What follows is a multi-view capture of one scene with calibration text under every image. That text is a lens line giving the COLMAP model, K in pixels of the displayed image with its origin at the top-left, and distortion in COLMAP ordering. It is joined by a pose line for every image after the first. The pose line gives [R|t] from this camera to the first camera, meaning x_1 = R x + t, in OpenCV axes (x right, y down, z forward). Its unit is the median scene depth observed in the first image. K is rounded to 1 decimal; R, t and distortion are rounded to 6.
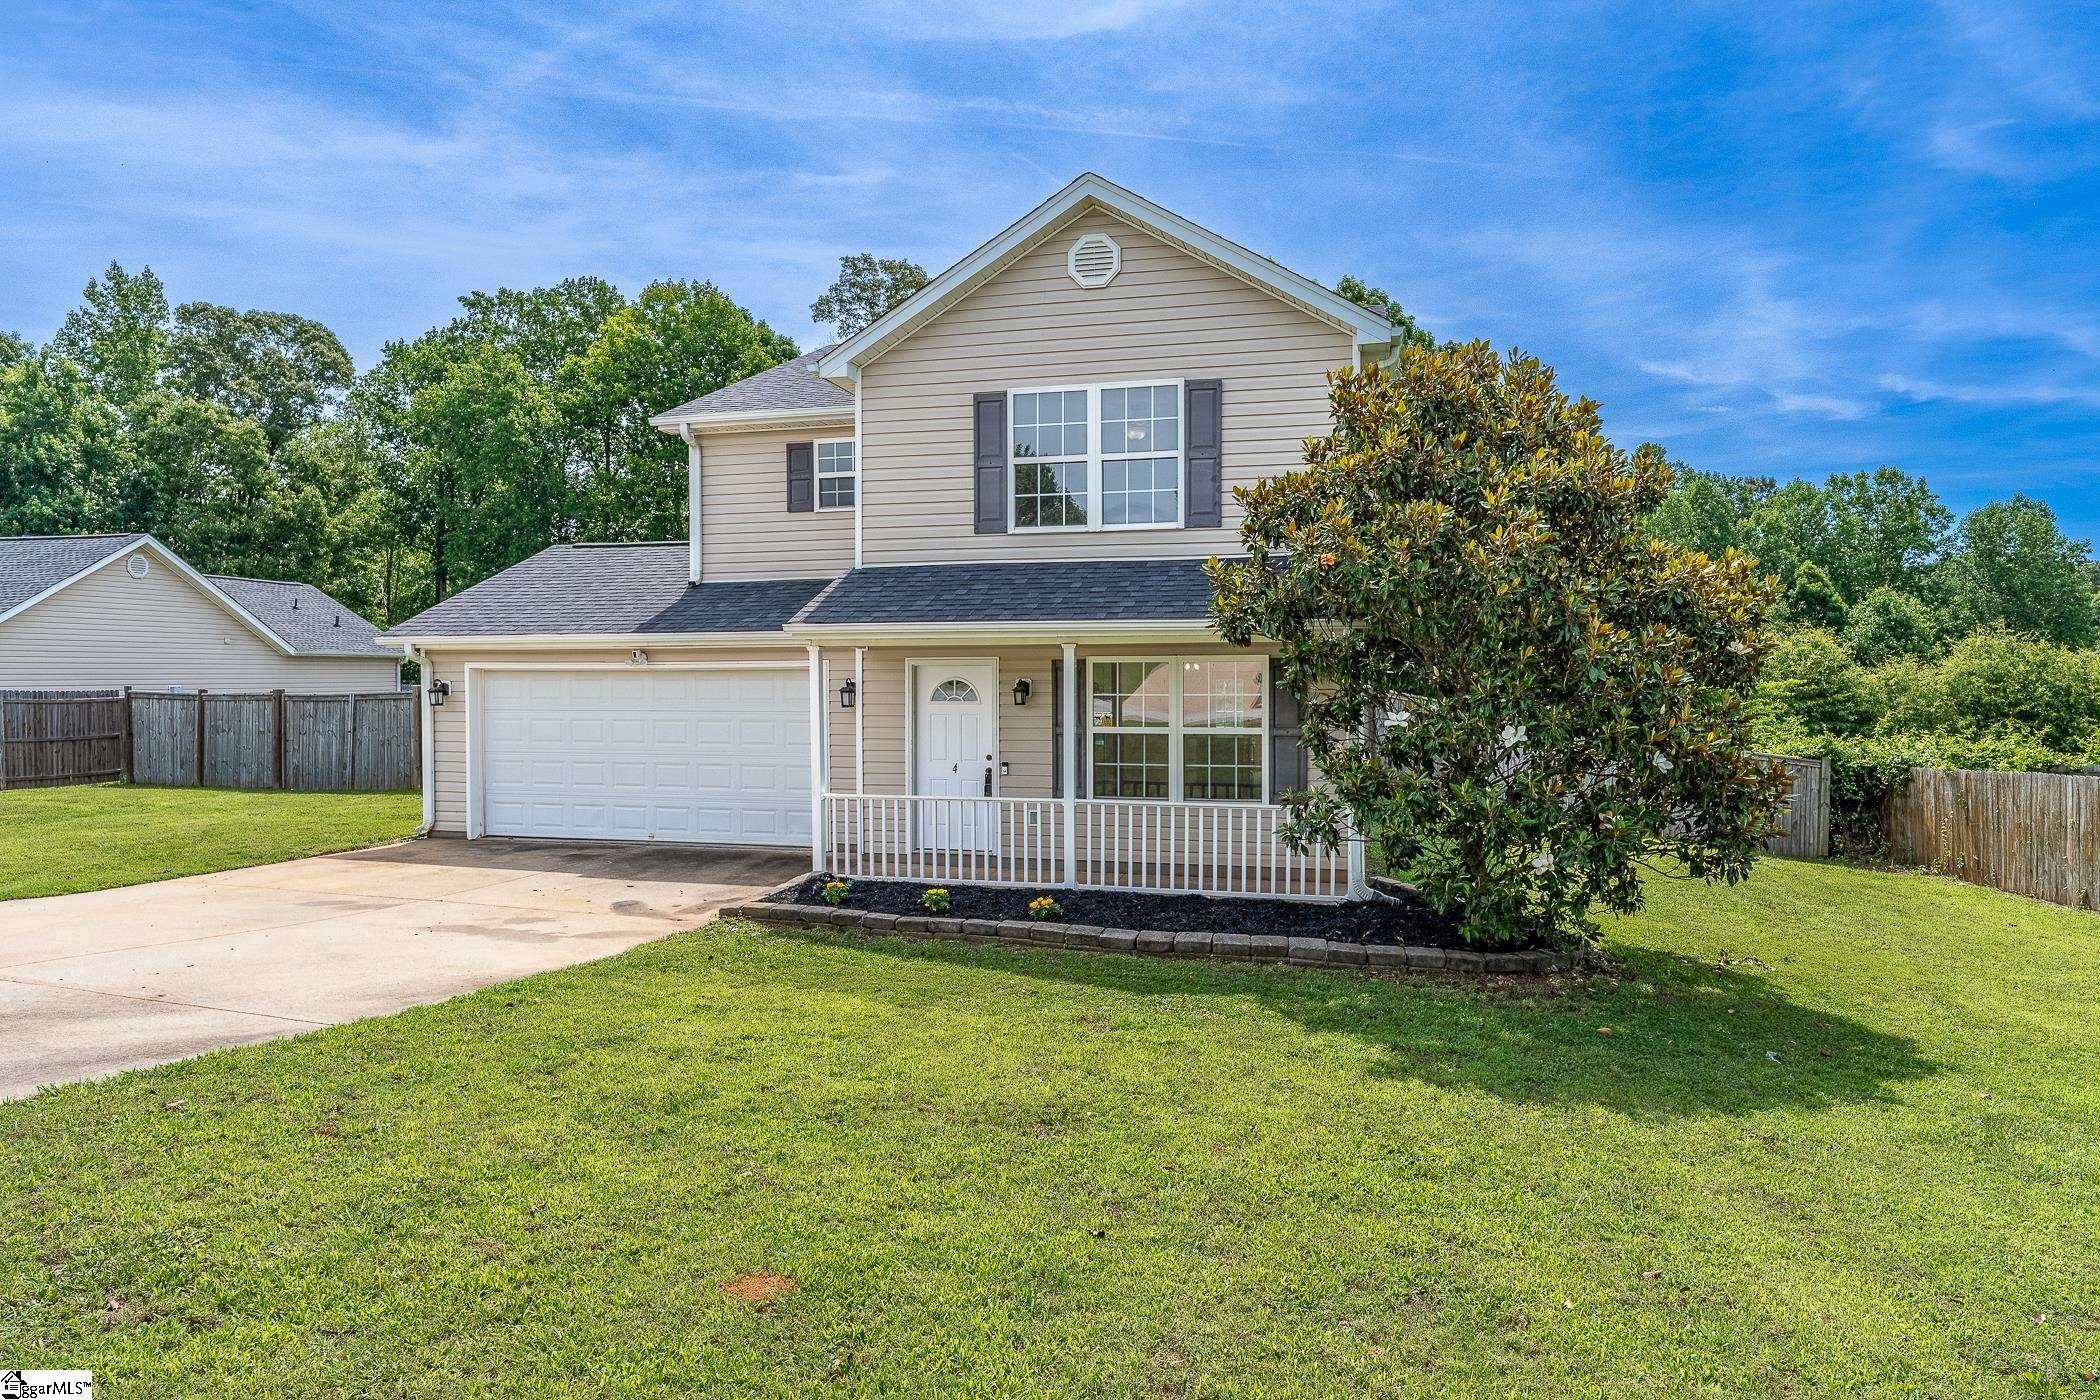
lens RADIAL K [[1302.9, 0, 1053.9], [0, 1302.9, 688.8], [0, 0, 1]] dist [0.018821, 0.005612]
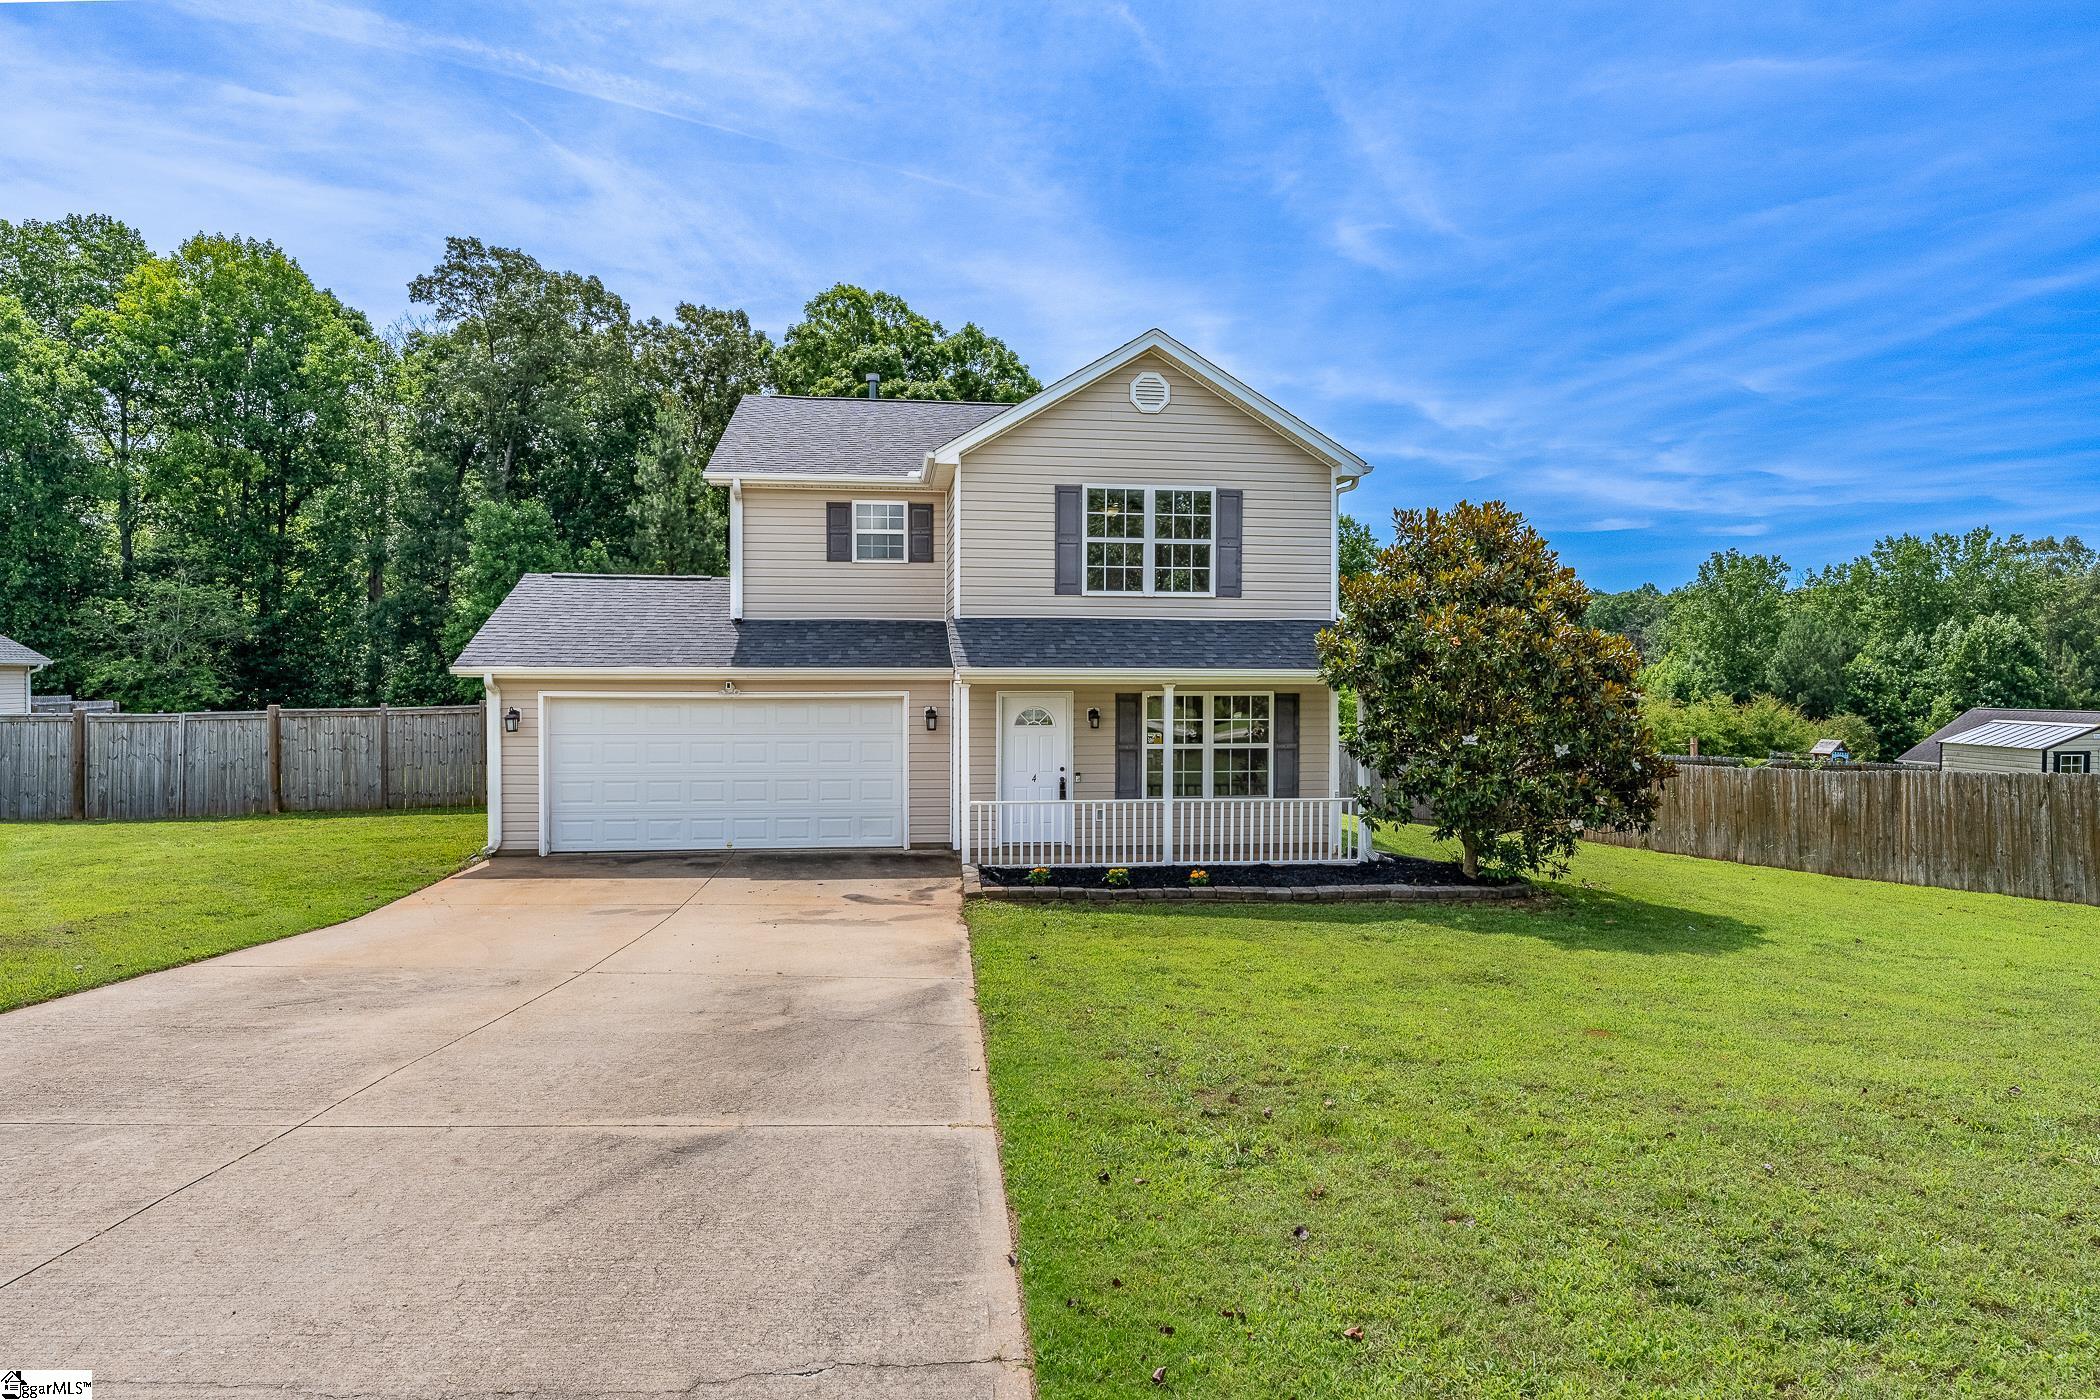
lens RADIAL K [[1318.5, 0, 1053.8], [0, 1318.5, 701.9], [0, 0, 1]] dist [0.026023, -0.007072]
pose [[0.924953, -0.000744, 0.380082, -0.467464], [-0.002217, 0.999971, 0.007353, -0.019588], [-0.380076, -0.007644, 0.924924, -0.166683]]
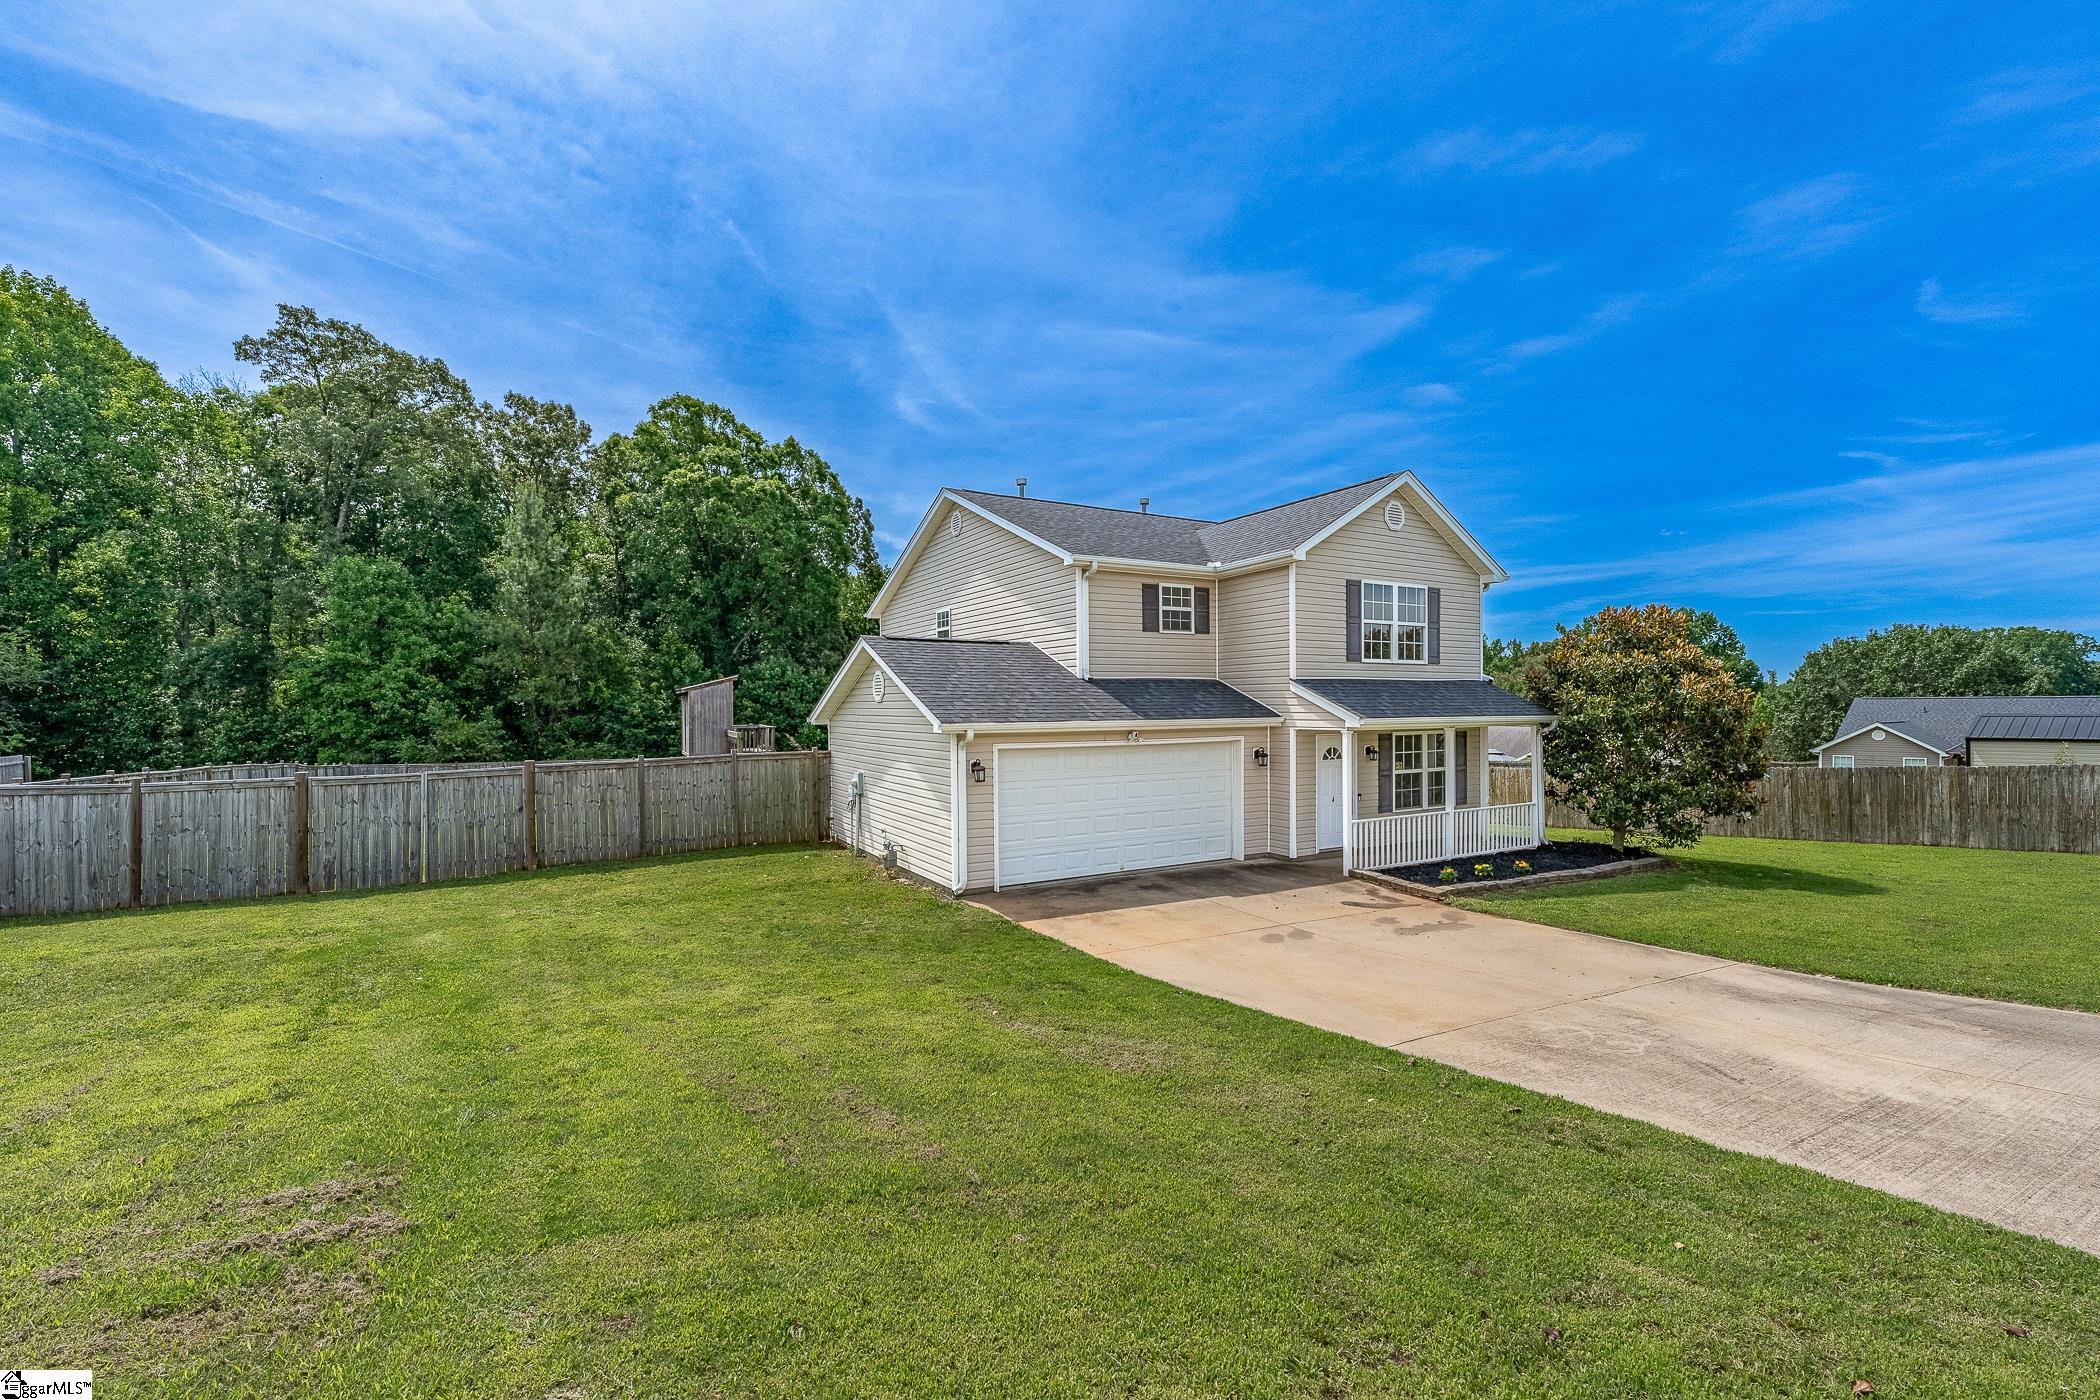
lens RADIAL K [[916.3, 0, 1054.6], [0, 916.3, 708.3], [0, 0, 1]] dist [0.006479, -0.002275]
pose [[0.687499, -0.003081, 0.726179, -1.008631], [0.011457, 0.999913, -0.006604, -0.045467], [-0.726095, 0.012860, 0.687474, 0.382708]]
